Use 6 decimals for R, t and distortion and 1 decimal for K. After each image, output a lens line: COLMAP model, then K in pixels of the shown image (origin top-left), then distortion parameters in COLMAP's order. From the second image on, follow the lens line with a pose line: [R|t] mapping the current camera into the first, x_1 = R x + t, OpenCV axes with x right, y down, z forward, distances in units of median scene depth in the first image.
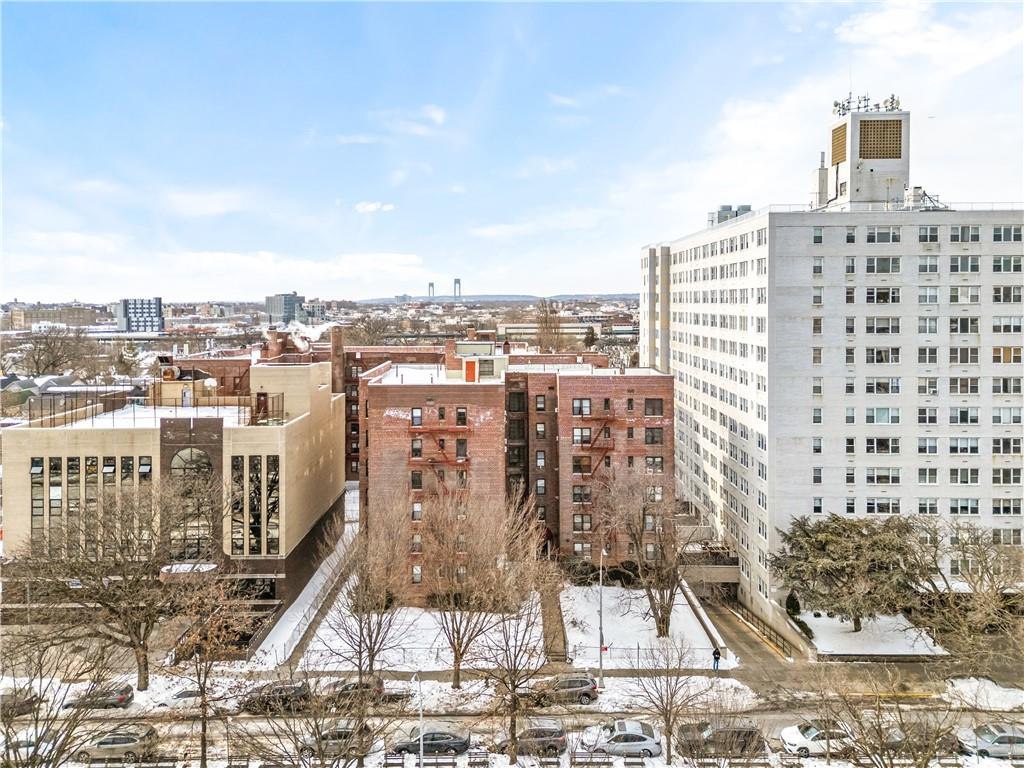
lens RADIAL K [[771.0, 0, 511.2], [0, 771.0, 324.6], [0, 0, 1]] dist [0.101324, -0.073647]
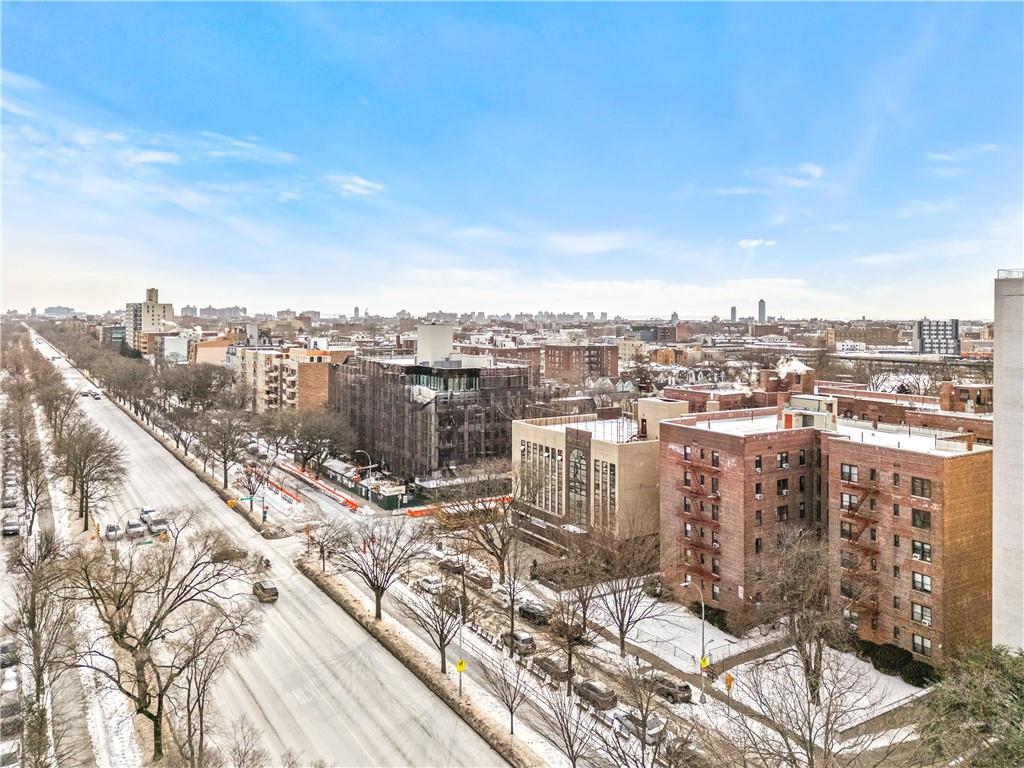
lens RADIAL K [[771.0, 0, 511.2], [0, 771.0, 324.6], [0, 0, 1]] dist [0.101324, -0.073647]
pose [[0.535932, 0.016153, -0.844106, 0.710485], [-0.032950, 0.999455, -0.001795, -0.068785], [0.843618, 0.028775, 0.536173, 0.082792]]
